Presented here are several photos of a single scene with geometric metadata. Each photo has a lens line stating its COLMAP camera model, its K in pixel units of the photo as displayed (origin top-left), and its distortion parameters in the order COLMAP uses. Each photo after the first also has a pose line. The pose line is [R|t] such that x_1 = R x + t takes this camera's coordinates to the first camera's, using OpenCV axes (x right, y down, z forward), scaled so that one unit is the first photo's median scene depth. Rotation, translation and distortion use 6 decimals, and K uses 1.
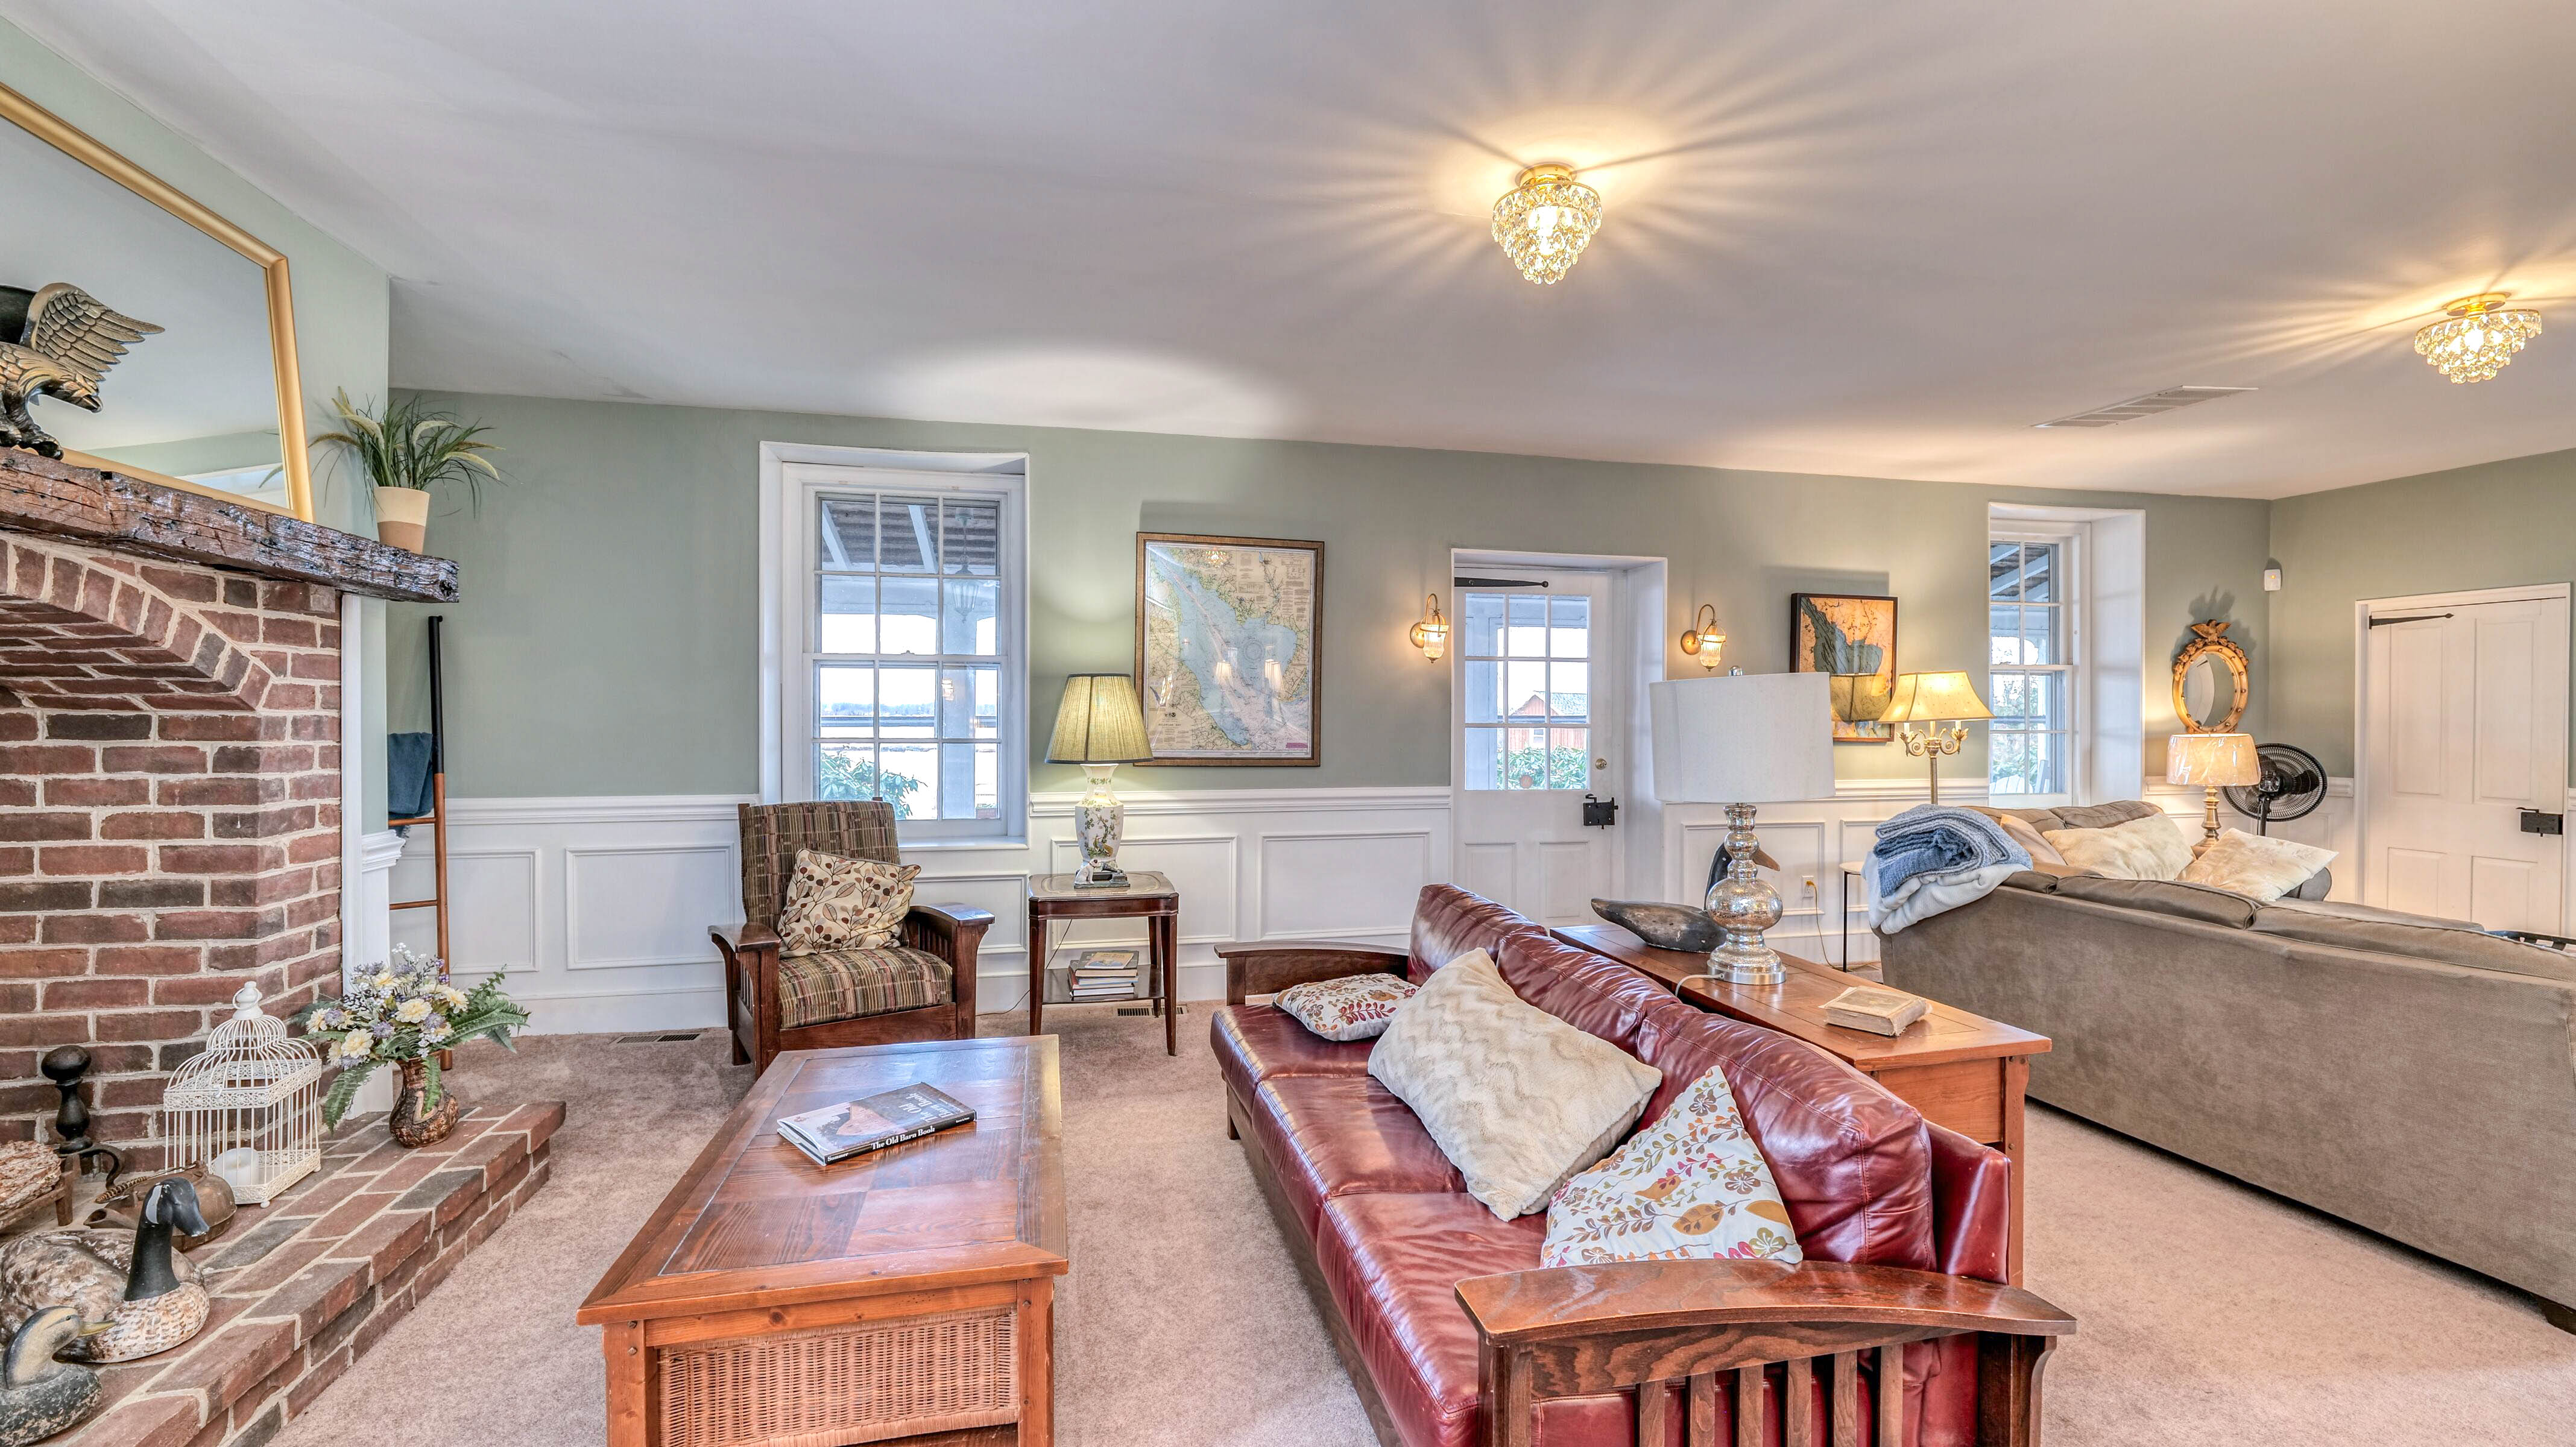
lens RADIAL K [[1055.2, 0, 1278.1], [0, 1055.2, 722.1], [0, 0, 1]] dist [-0.006493, 0.000333]
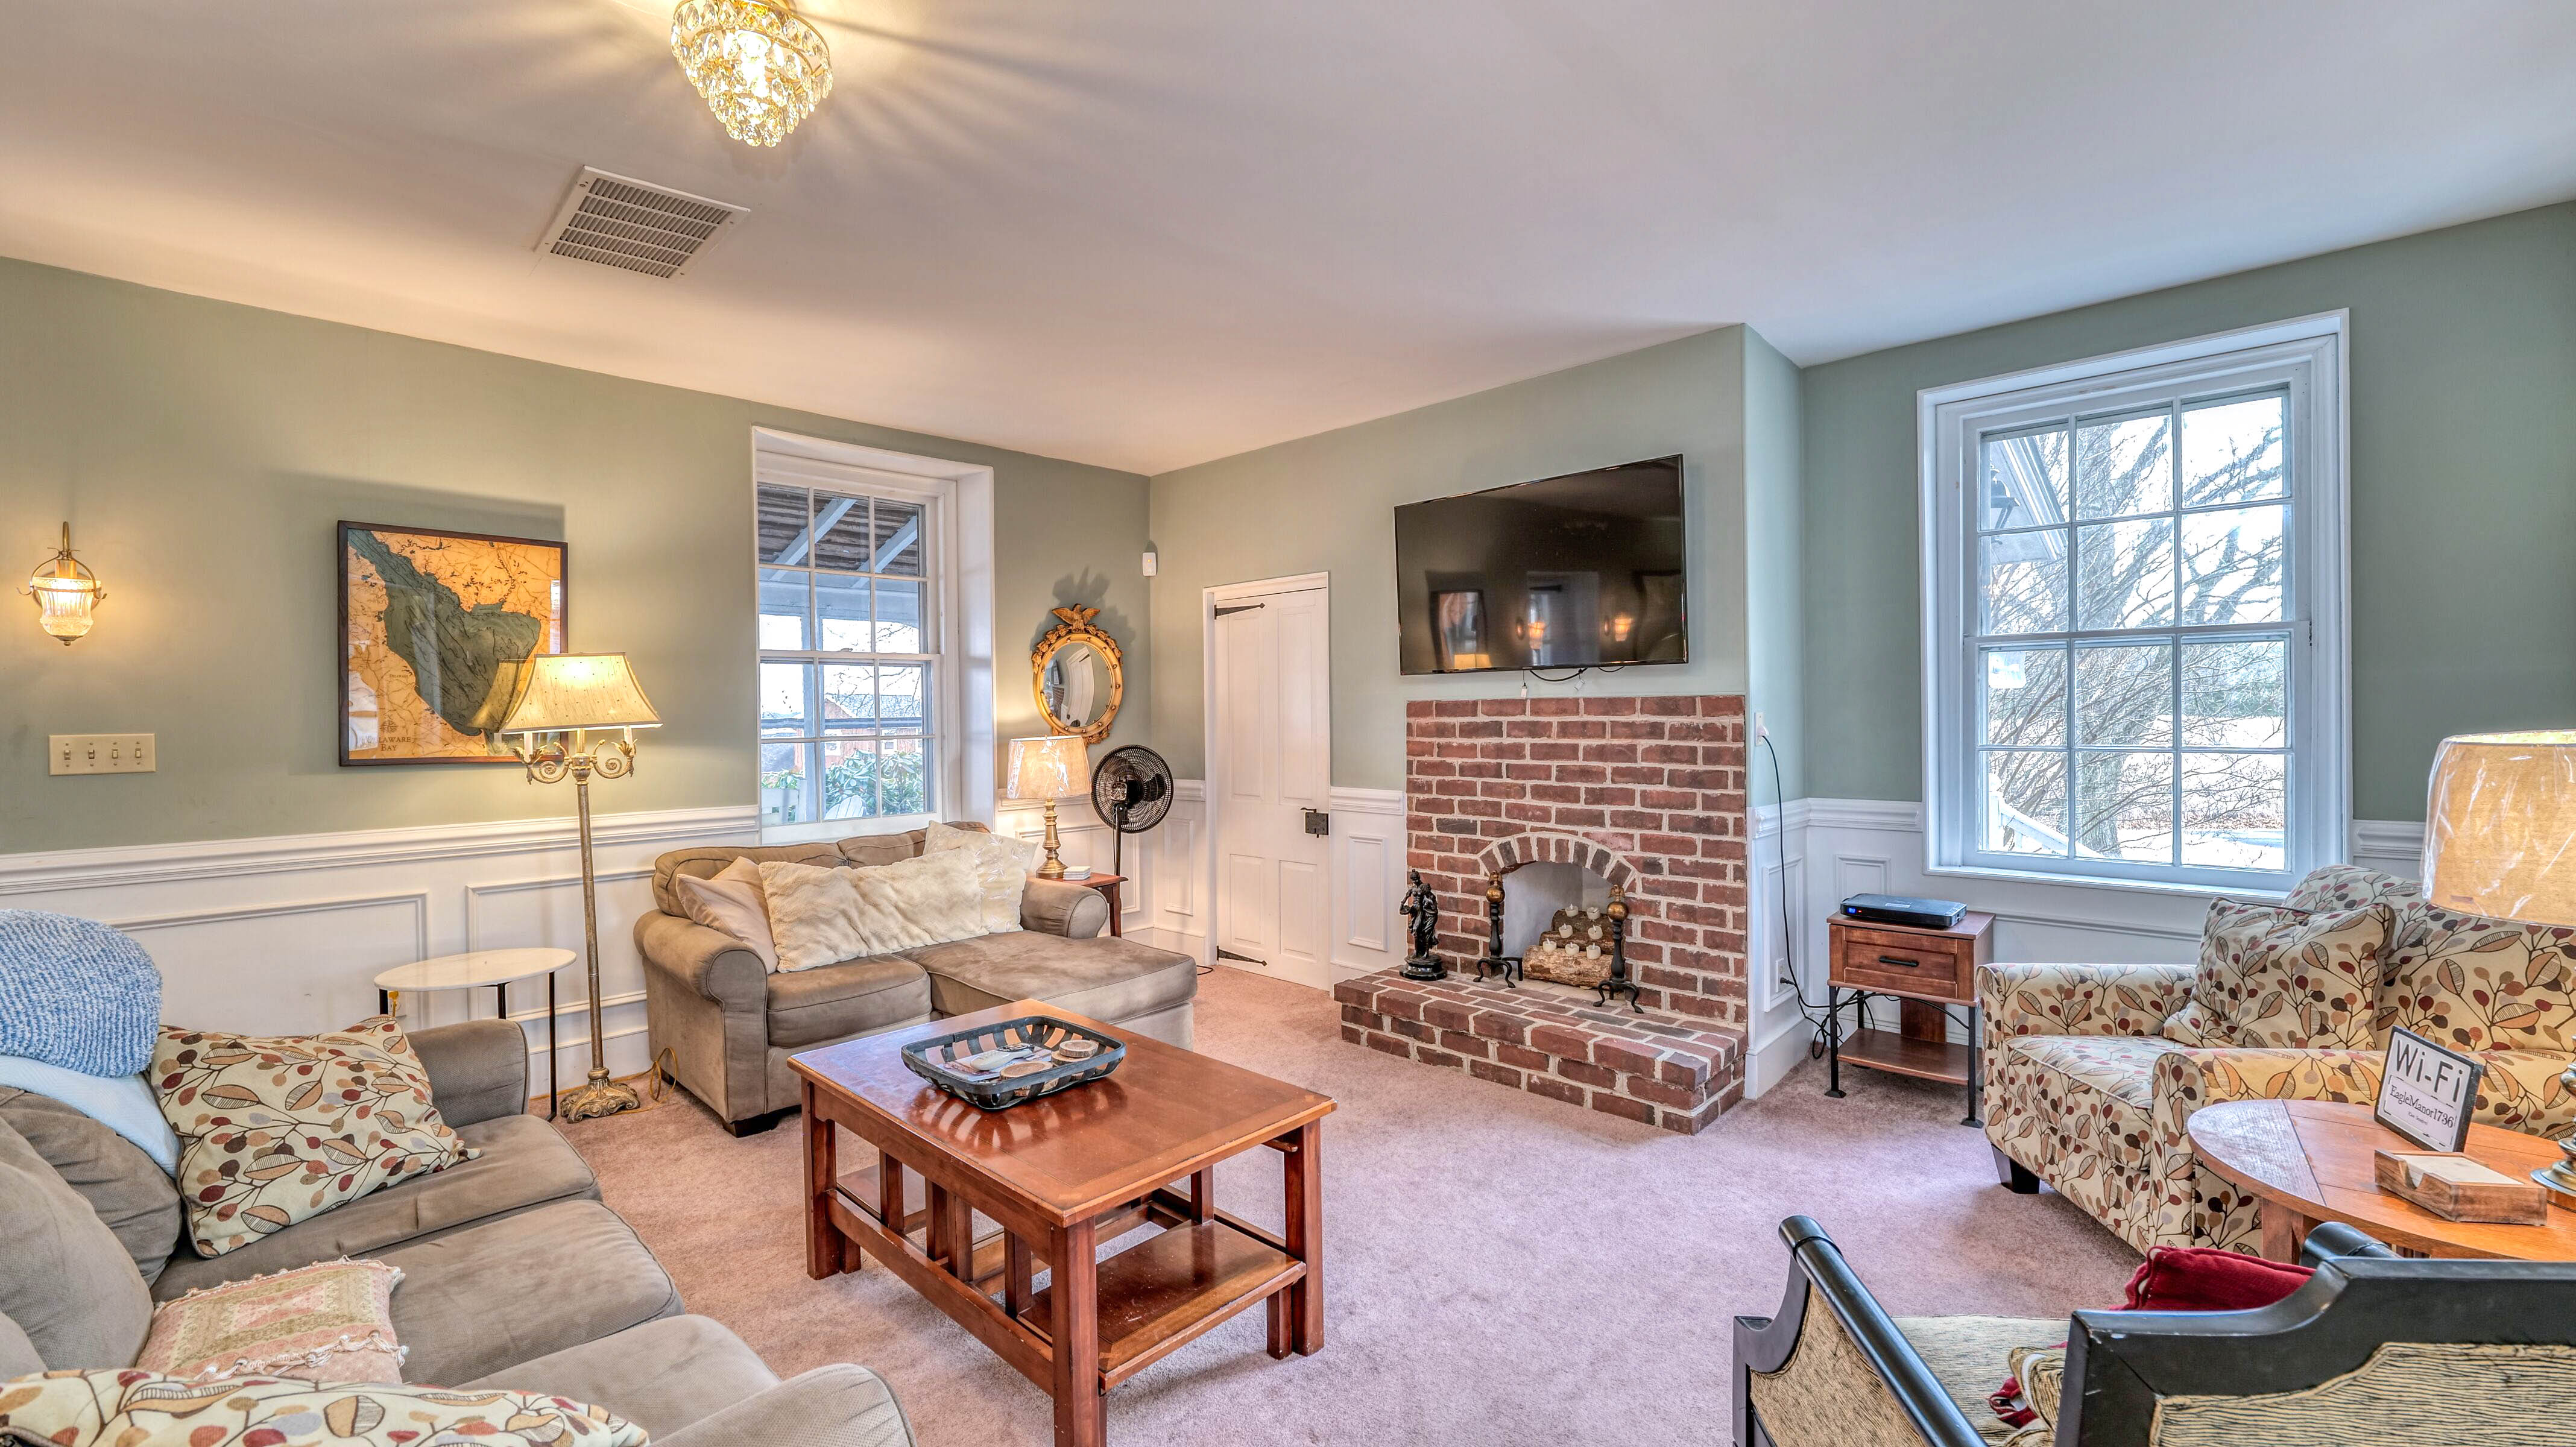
lens RADIAL K [[1055.2, 0, 1278.1], [0, 1055.2, 722.1], [0, 0, 1]] dist [-0.006493, 0.000333]
pose [[0.834034, -0.015961, 0.551482, 0.556728], [0.015389, 0.999866, 0.005666, -0.001996], [-0.551499, 0.003761, 0.834167, 0.184359]]
